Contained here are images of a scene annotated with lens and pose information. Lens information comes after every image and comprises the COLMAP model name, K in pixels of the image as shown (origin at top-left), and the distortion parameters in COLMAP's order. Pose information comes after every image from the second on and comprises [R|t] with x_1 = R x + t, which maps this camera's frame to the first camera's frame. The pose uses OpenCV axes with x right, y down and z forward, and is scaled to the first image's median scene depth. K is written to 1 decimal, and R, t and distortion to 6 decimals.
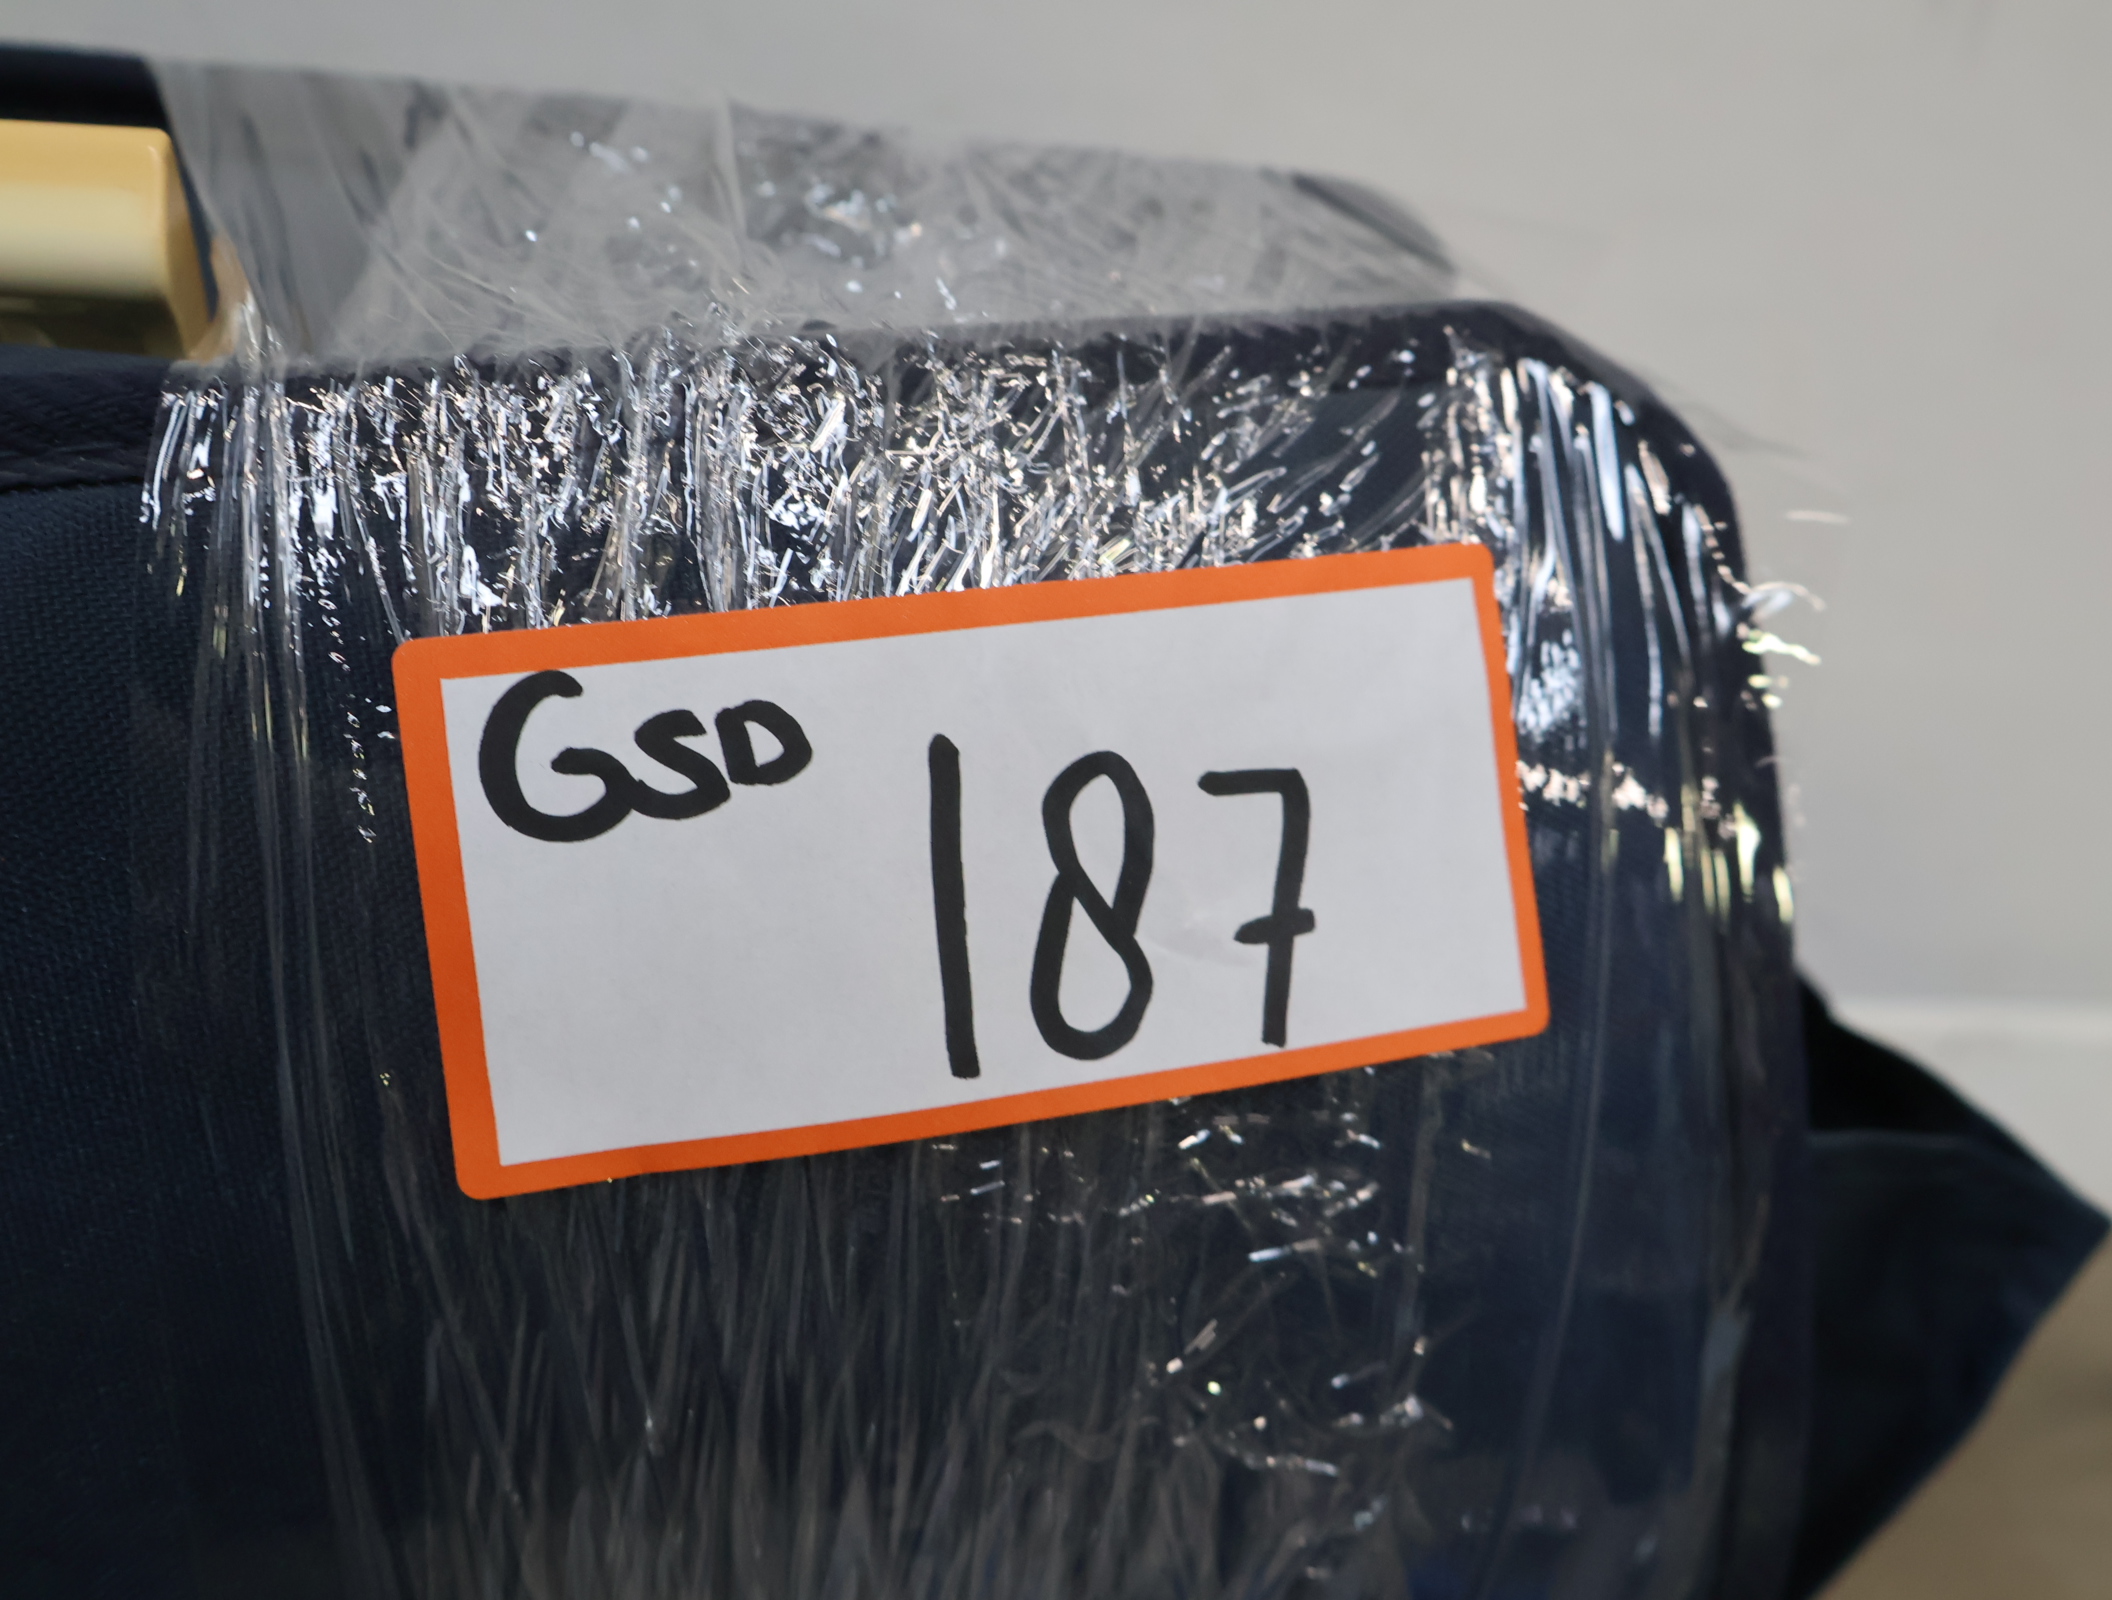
lens RADIAL K [[2139.2, 0, 1065.8], [0, 2139.2, 803.4], [0, 0, 1]] dist [0.004057, 0.000000]
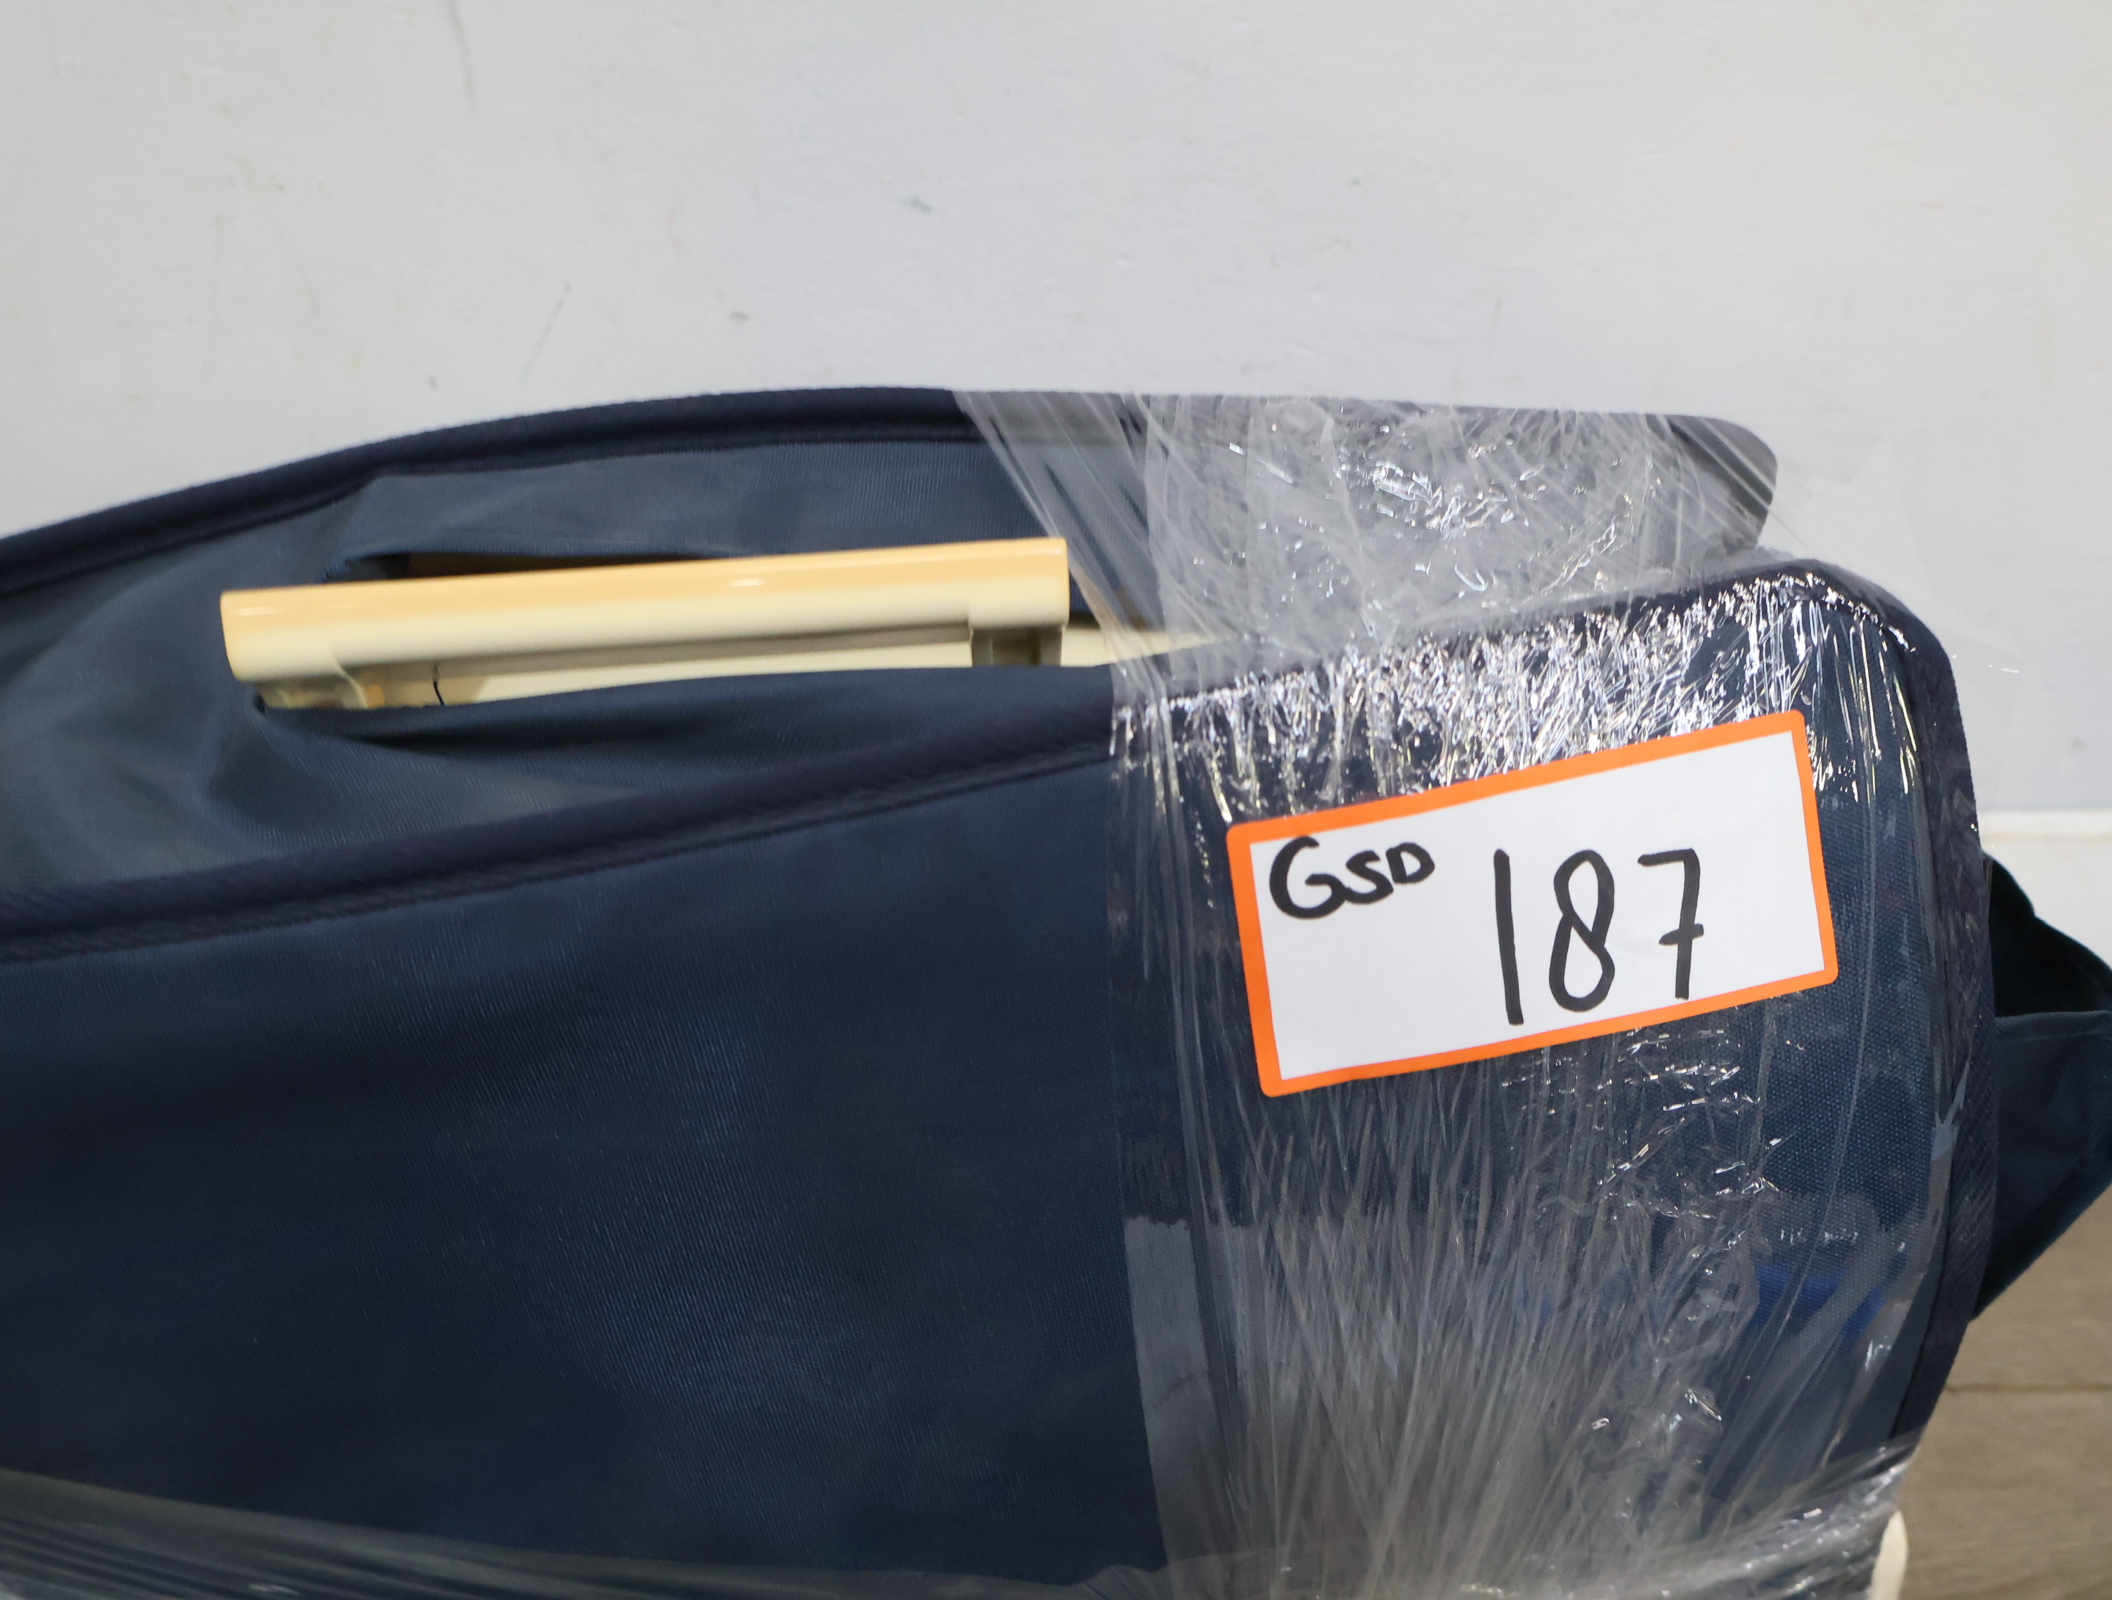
lens RADIAL K [[2139.2, 0, 1051.3], [0, 2139.2, 789.3], [0, 0, 1]] dist [0.004057, 0.000000]
pose [[0.990344, -0.036036, -0.133864, -0.187360], [0.054982, 0.988531, 0.140651, -0.355130], [0.127260, -0.146653, 0.980968, -0.847845]]
